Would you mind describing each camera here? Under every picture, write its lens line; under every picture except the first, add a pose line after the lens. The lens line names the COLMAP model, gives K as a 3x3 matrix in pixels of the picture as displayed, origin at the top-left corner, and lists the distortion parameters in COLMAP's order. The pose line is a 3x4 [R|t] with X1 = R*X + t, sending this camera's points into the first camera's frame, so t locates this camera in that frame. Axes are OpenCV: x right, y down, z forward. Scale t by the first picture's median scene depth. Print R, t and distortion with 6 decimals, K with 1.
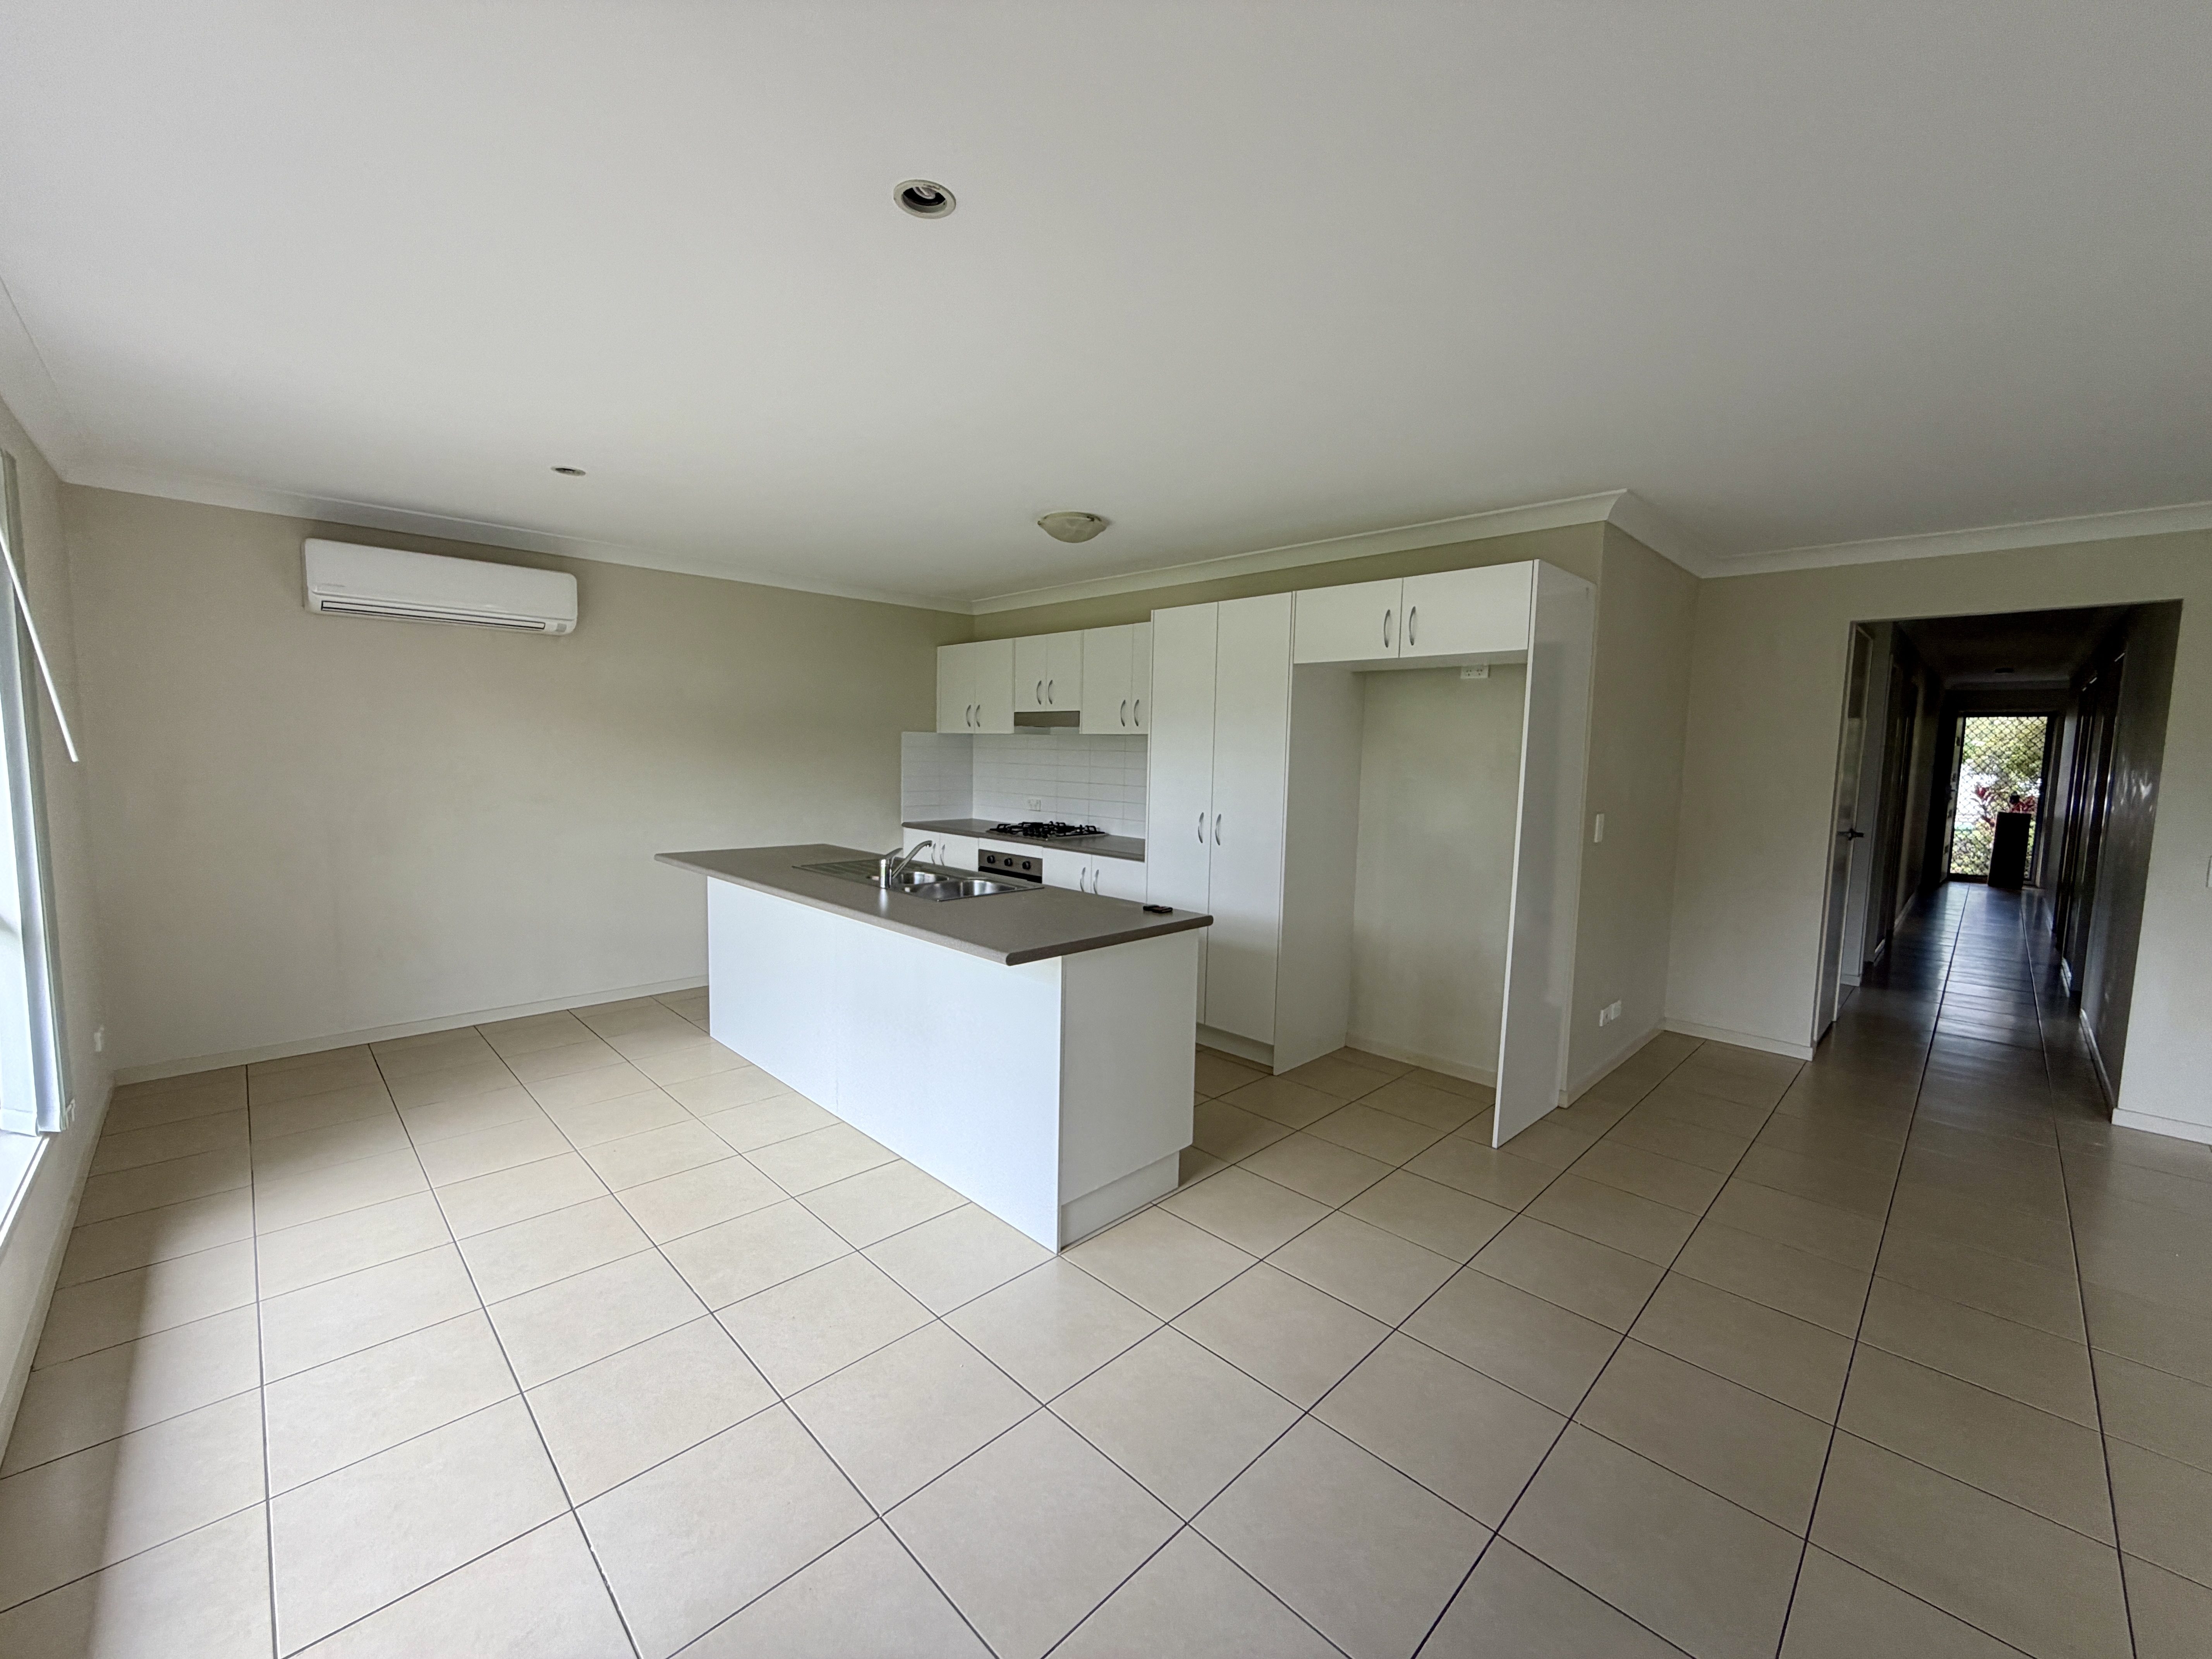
lens RADIAL K [[881.9, 0, 1101.6], [0, 881.9, 827.7], [0, 0, 1]] dist [-0.000923, 0.000026]
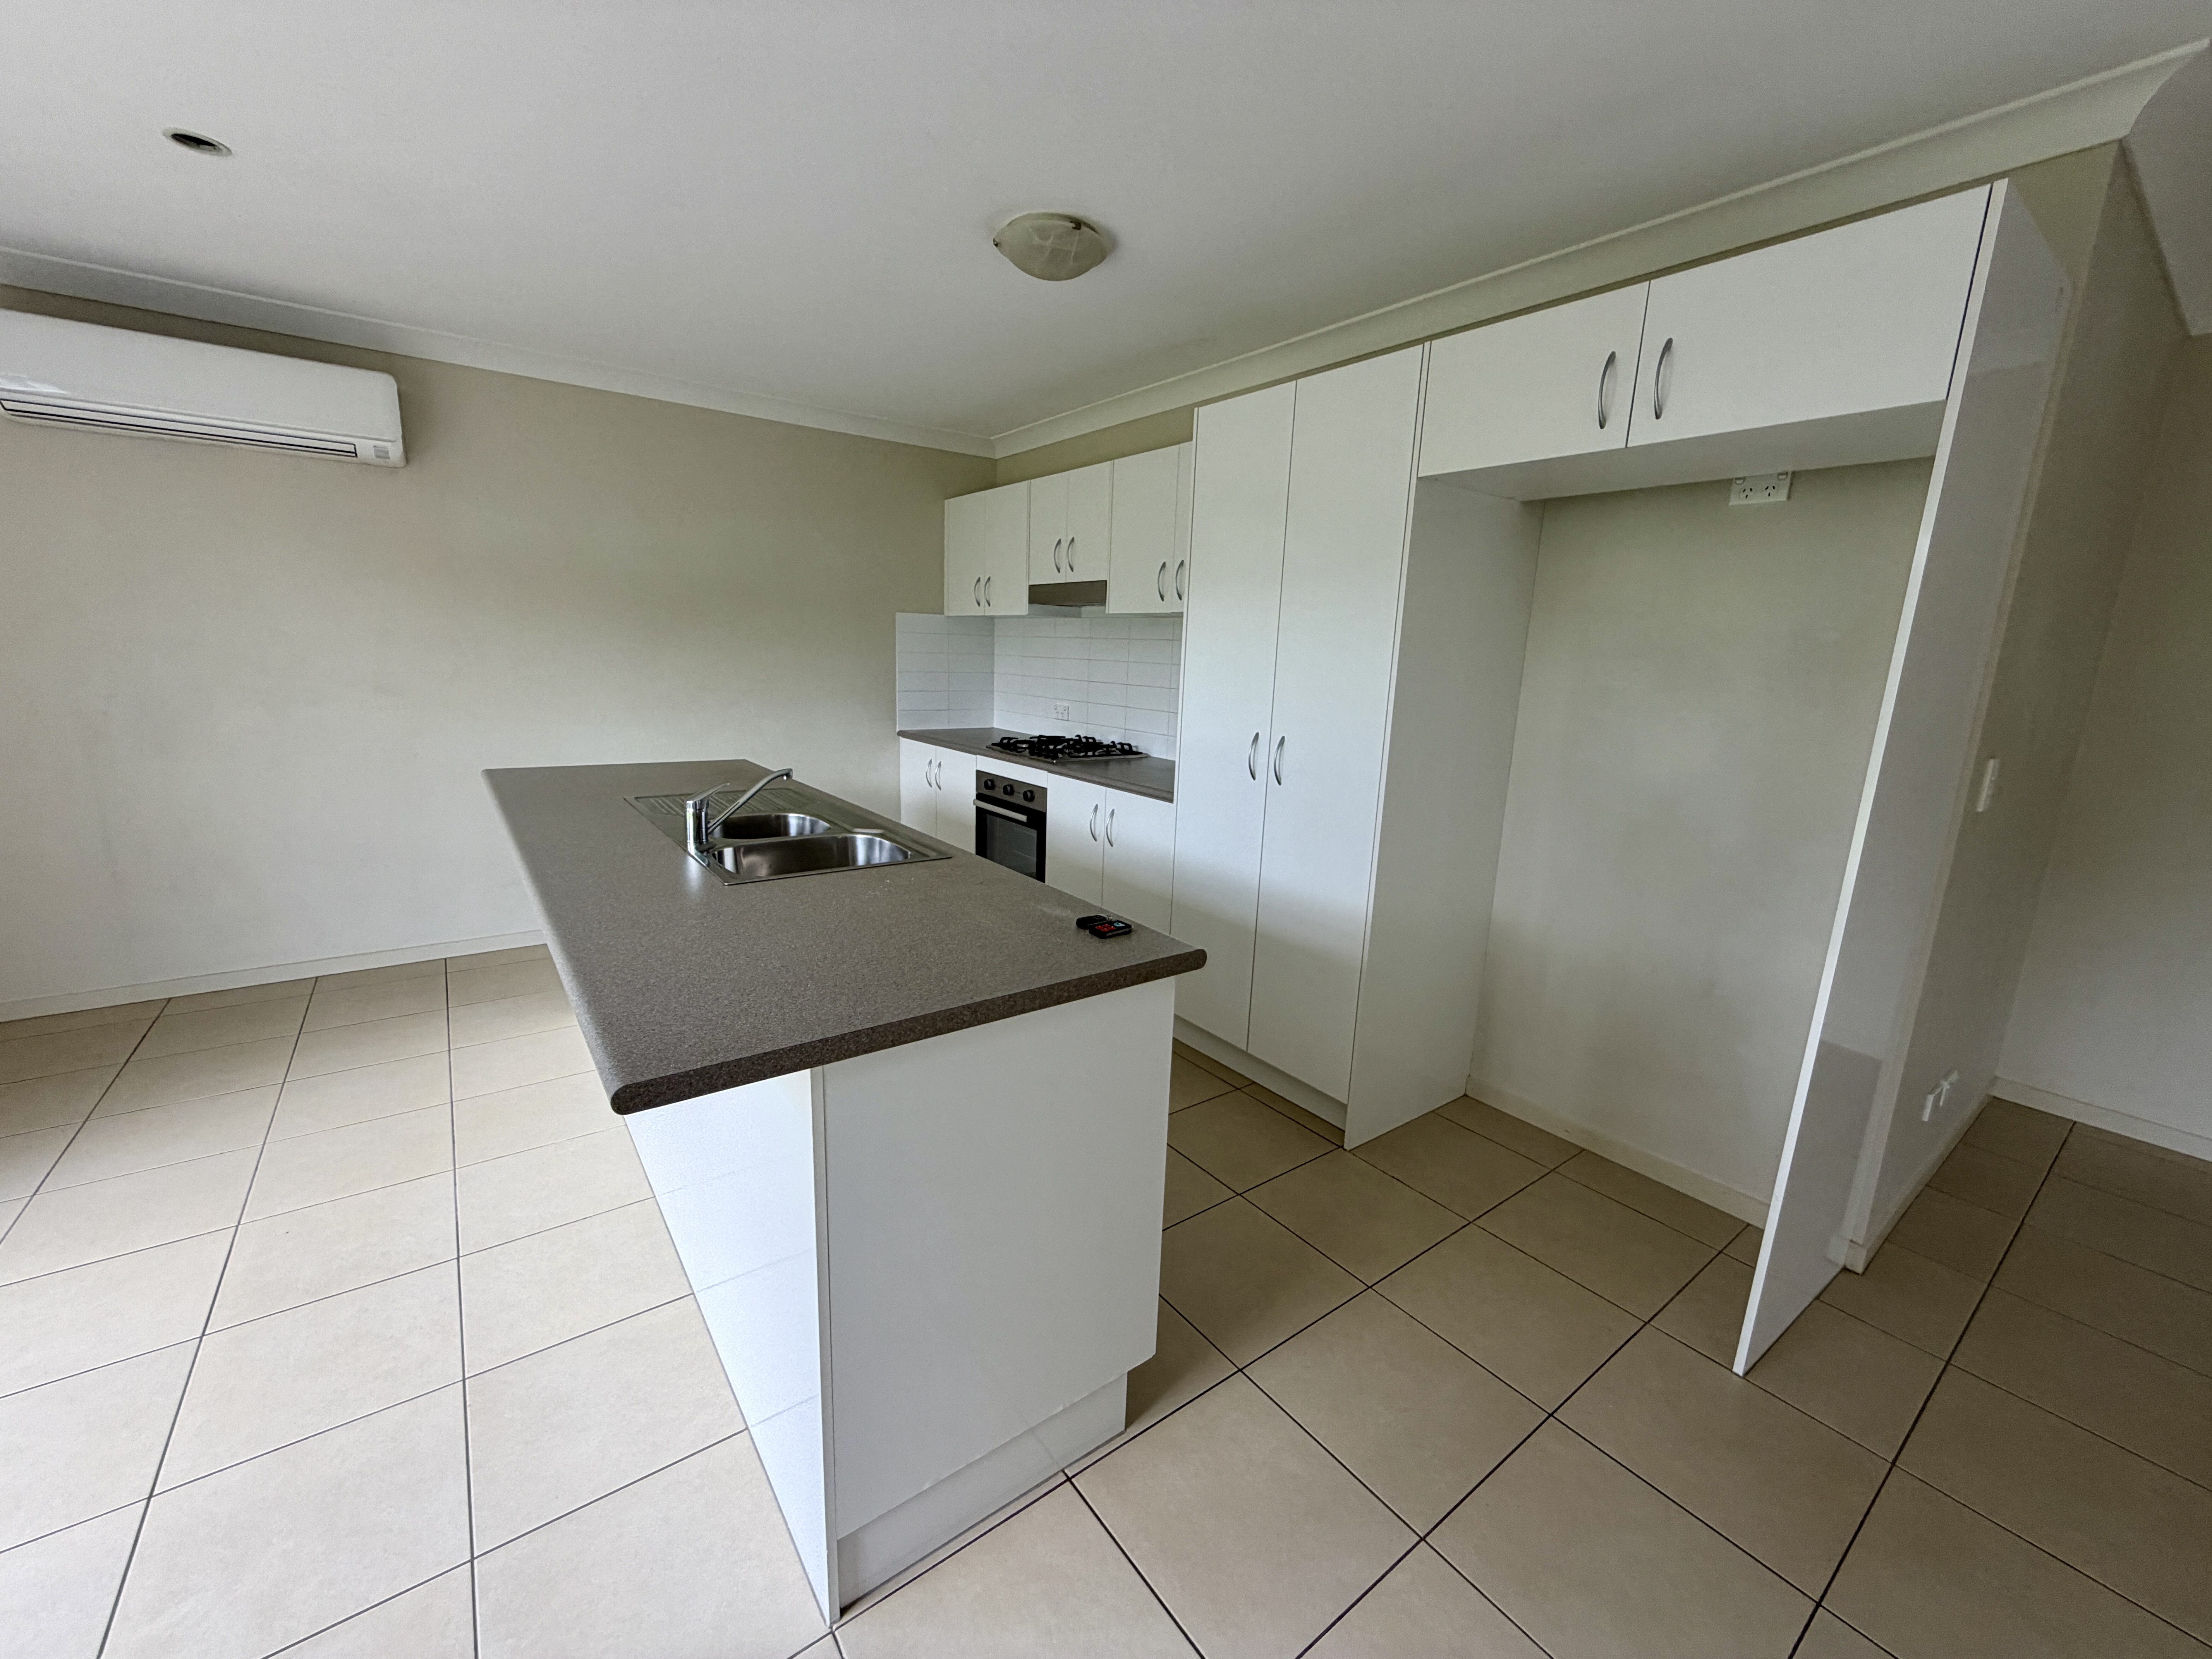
lens RADIAL K [[881.9, 0, 1100.2], [0, 881.9, 828.1], [0, 0, 1]] dist [-0.000923, 0.000026]
pose [[0.990165, 0.042277, -0.133362, 0.091208], [-0.027704, 0.993624, 0.109292, -0.015077], [0.137132, -0.104522, 0.985023, 0.353258]]
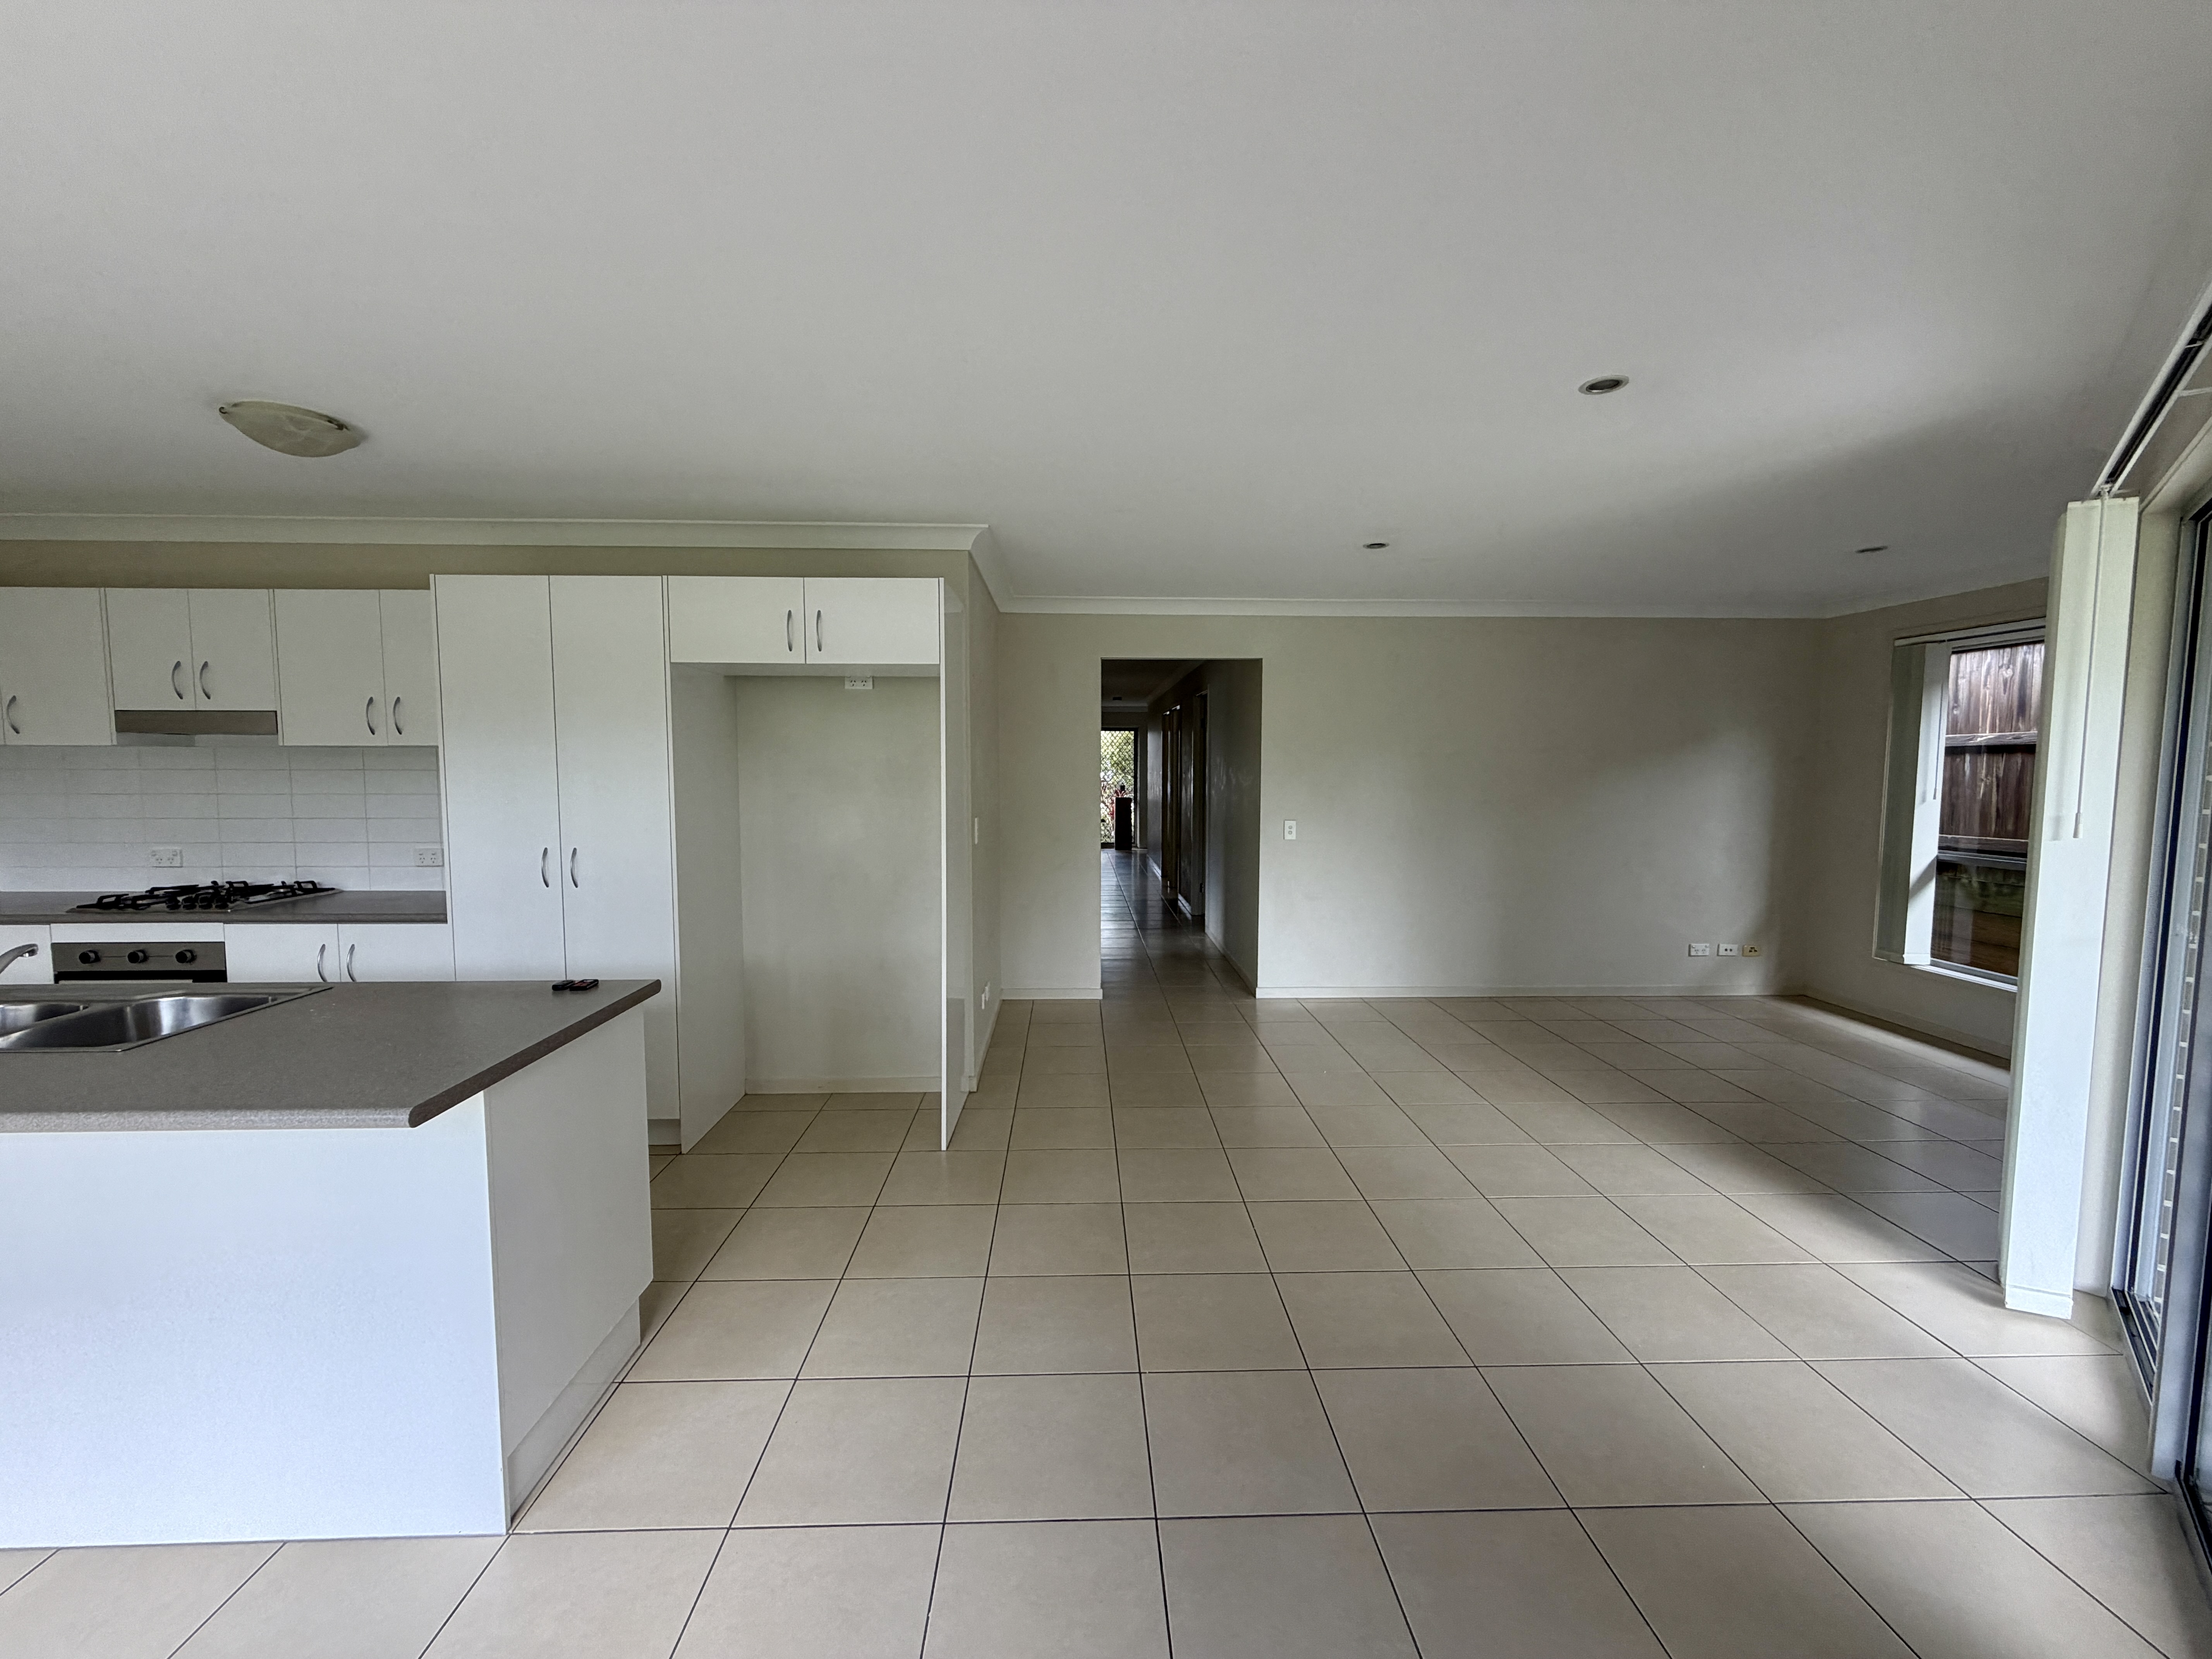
lens RADIAL K [[881.9, 0, 1100.2], [0, 881.9, 827.8], [0, 0, 1]] dist [-0.000923, 0.000026]
pose [[0.678926, -0.071449, 0.730722, -0.119132], [0.078344, 0.996621, 0.024657, -0.015985], [-0.730015, 0.040507, 0.682230, 0.123579]]
